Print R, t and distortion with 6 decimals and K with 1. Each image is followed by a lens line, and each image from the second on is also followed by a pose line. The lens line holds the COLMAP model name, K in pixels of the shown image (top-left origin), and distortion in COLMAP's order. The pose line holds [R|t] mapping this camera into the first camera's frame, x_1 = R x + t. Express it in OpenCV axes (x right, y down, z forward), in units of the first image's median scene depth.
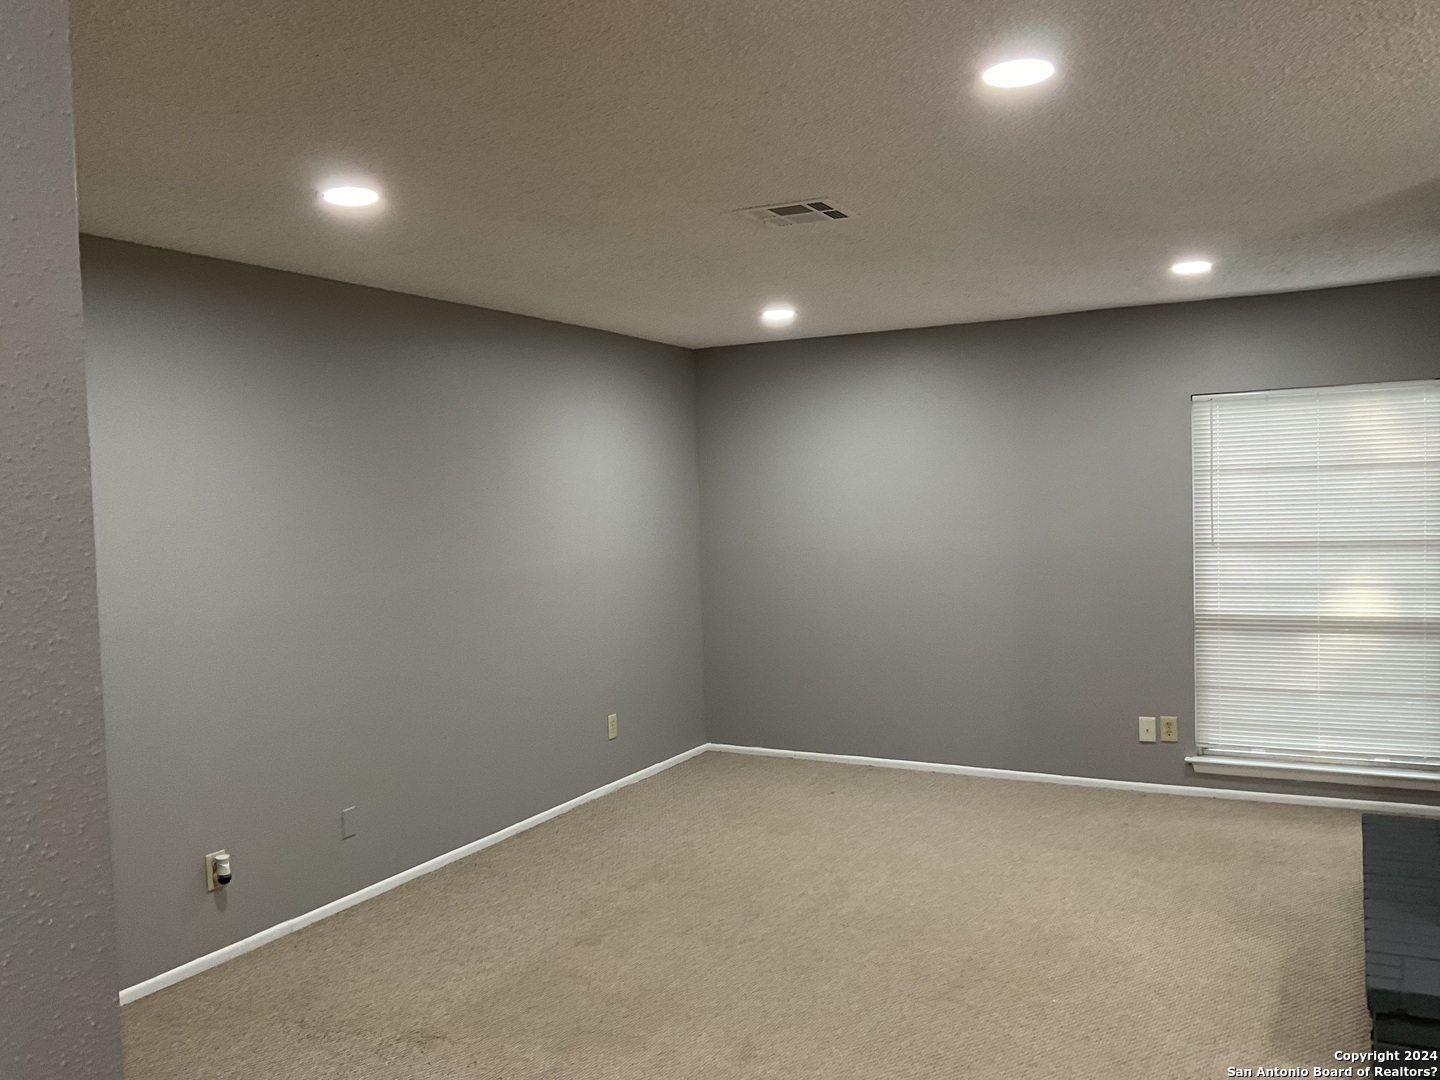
lens RADIAL K [[1198.7, 0, 715.8], [0, 1198.7, 536.2], [0, 0, 1]] dist [0.099215, -0.173741]
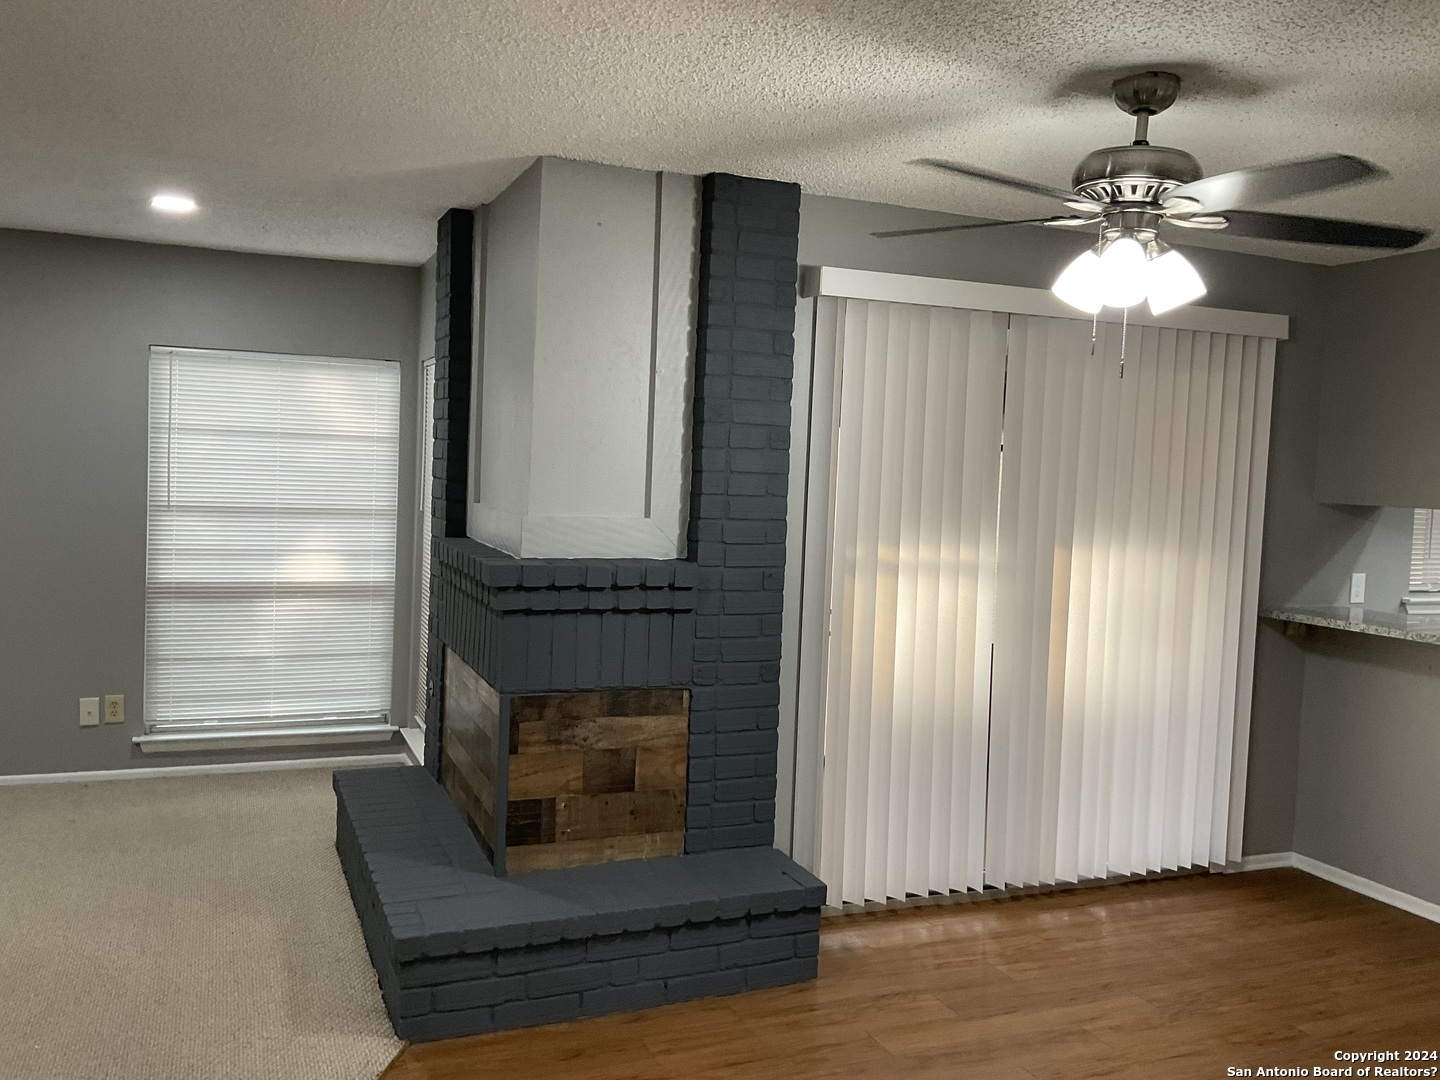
lens RADIAL K [[1198.7, 0, 726.7], [0, 1198.7, 535.6], [0, 0, 1]] dist [0.099215, -0.173741]
pose [[0.633920, 0.014746, 0.773258, -0.043178], [-0.033016, 0.999423, 0.008008, 0.006956], [-0.772694, -0.030606, 0.634041, 0.074368]]
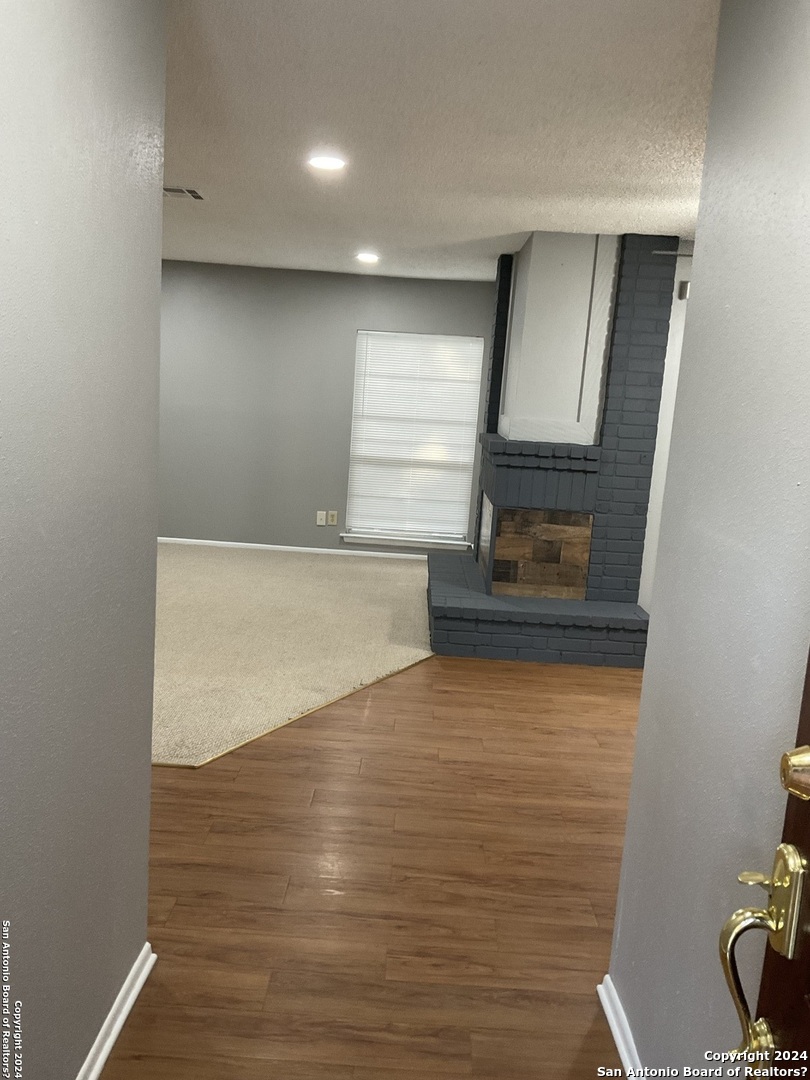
lens RADIAL K [[899.0, 0, 403.8], [0, 899.0, 530.8], [0, 0, 1]] dist [0.099215, -0.173741]
pose [[0.887568, 0.021719, 0.460164, -0.147276], [-0.078571, 0.991389, 0.104756, 0.031219], [-0.453927, -0.129134, 0.881632, -0.225130]]
